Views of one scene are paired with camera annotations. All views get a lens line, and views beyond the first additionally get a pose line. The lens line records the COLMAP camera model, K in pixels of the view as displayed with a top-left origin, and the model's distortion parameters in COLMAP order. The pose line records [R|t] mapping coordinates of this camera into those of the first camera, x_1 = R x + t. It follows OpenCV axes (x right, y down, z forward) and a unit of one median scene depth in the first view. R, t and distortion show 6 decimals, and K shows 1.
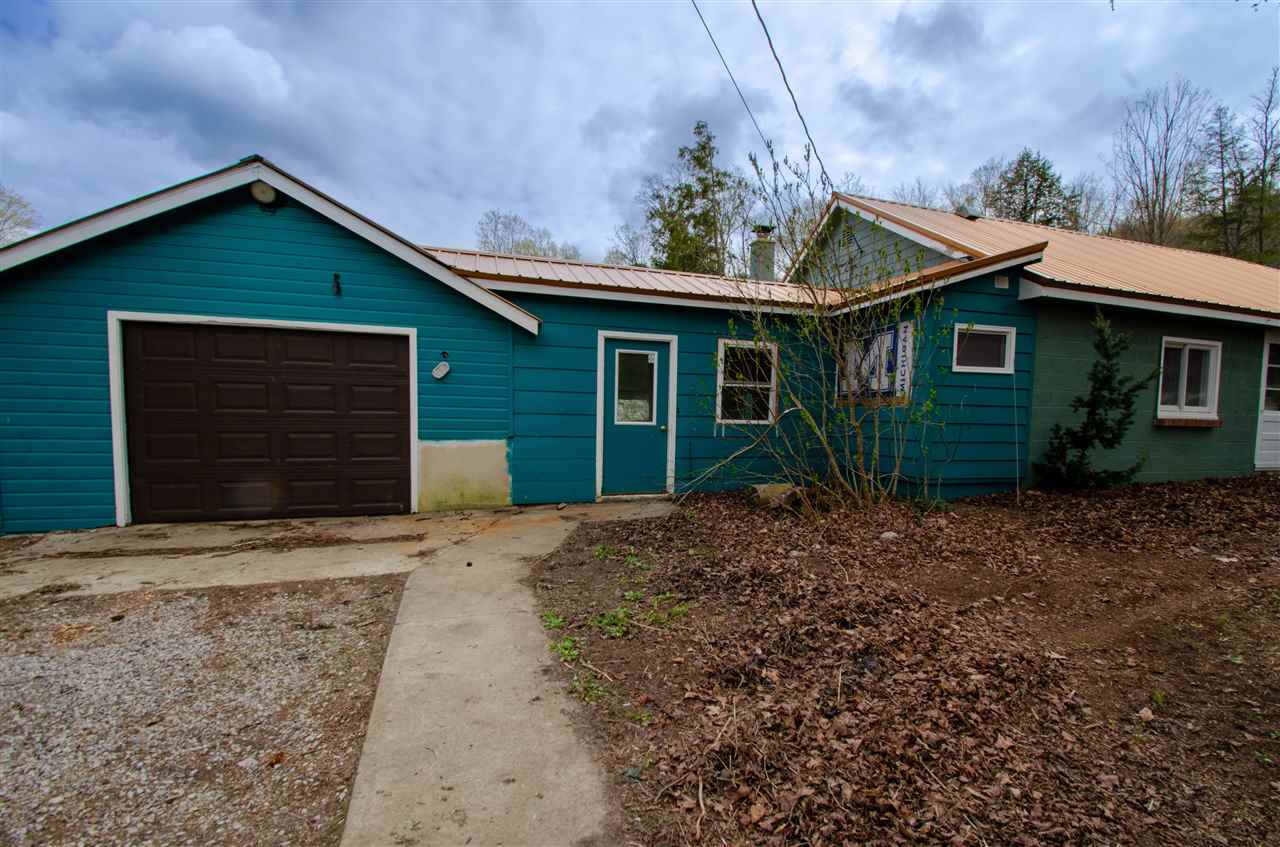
lens RADIAL K [[539.3, 0, 678.6], [0, 539.3, 454.1], [0, 0, 1]] dist [-0.010160, -0.000484]
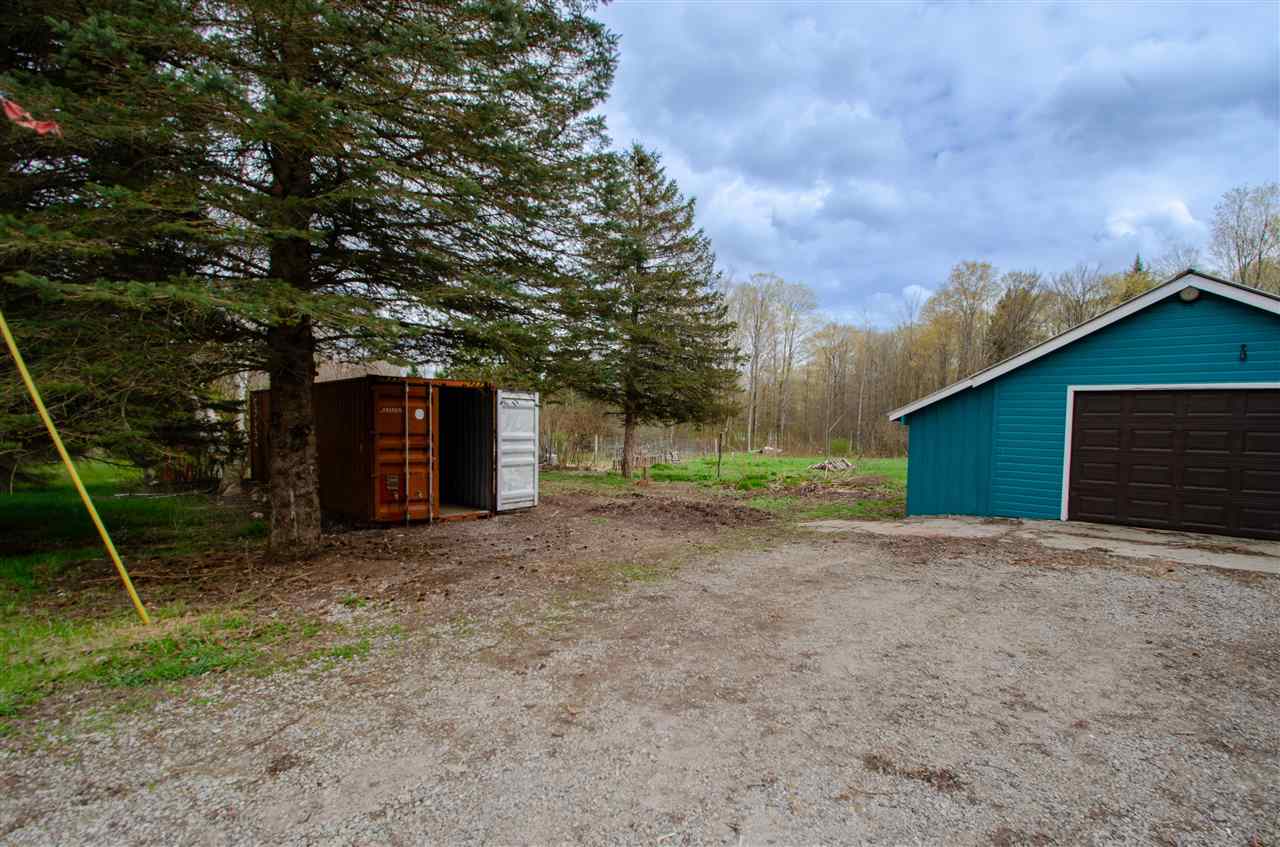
lens RADIAL K [[594.2, 0, 672.9], [0, 594.2, 456.8], [0, 0, 1]] dist [0.000582, -0.015807]
pose [[0.521212, 0.041270, -0.852429, -0.160270], [-0.069649, 0.997555, 0.005710, 0.017466], [0.850580, 0.056394, 0.522812, -0.921538]]
